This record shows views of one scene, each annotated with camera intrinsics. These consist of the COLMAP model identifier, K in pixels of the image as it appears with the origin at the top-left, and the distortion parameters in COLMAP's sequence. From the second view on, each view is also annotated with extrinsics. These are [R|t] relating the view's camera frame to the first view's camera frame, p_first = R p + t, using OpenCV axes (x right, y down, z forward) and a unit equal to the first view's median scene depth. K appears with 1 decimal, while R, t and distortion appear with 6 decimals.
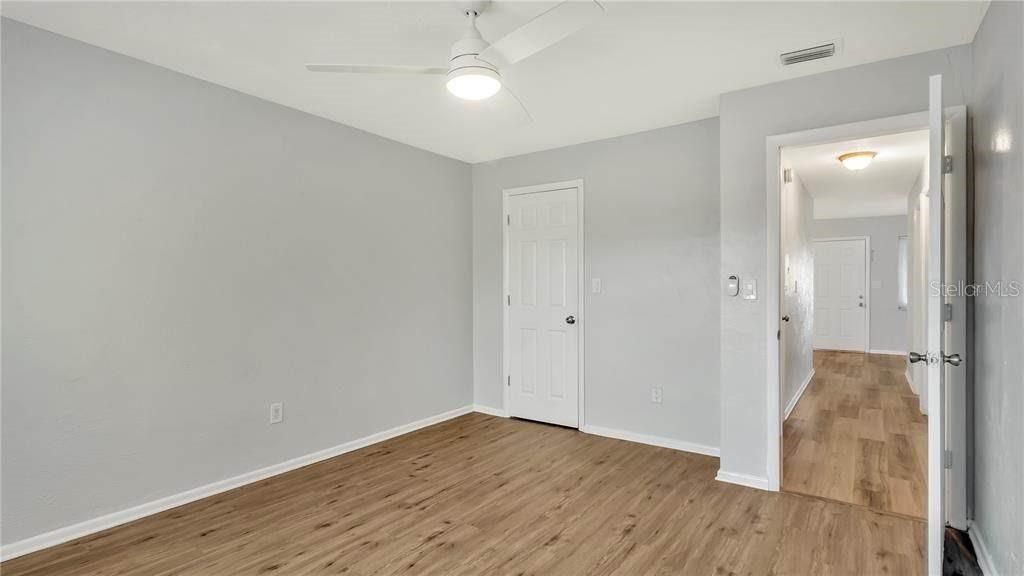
lens RADIAL K [[494.6, 0, 509.0], [0, 494.6, 284.9], [0, 0, 1]] dist [0.003289, 0.000408]
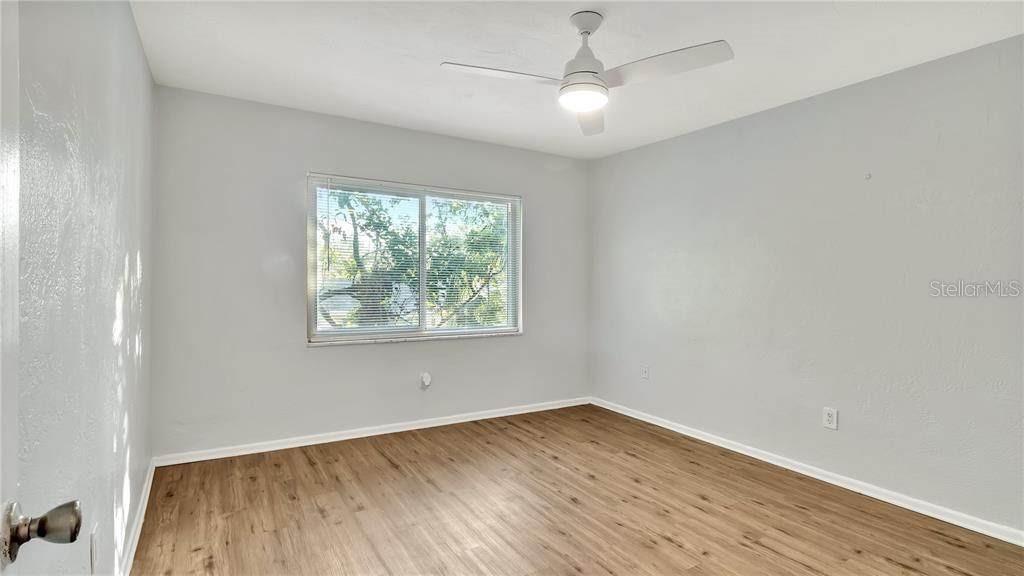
lens RADIAL K [[494.6, 0, 518.6], [0, 494.6, 287.6], [0, 0, 1]] dist [0.003289, 0.000408]
pose [[-0.369343, 0.009268, -0.929247, 0.784256], [-0.009495, 0.999860, 0.013746, 0.003212], [0.929245, 0.013900, -0.369203, 0.987429]]
